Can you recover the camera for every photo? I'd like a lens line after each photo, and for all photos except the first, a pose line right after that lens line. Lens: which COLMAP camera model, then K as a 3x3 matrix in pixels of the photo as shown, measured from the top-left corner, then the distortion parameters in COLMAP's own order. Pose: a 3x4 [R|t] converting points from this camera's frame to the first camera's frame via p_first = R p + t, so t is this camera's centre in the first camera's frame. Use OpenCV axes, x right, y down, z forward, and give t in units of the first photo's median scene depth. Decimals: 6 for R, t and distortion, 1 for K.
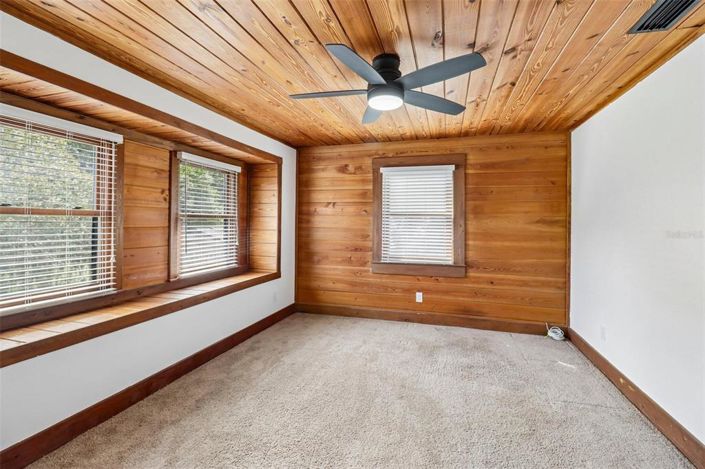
lens RADIAL K [[334.2, 0, 353.6], [0, 334.2, 223.4], [0, 0, 1]] dist [0.001247, 0.000067]
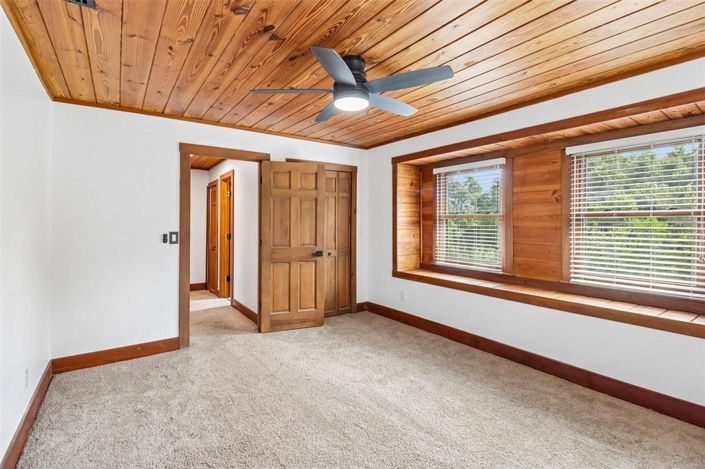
lens RADIAL K [[334.2, 0, 353.6], [0, 334.2, 223.4], [0, 0, 1]] dist [0.001247, 0.000067]
pose [[-0.629679, -0.002669, -0.776851, 0.559054], [-0.007824, 0.999965, 0.002907, 0.001907], [0.776816, 0.007908, -0.629678, 1.047557]]
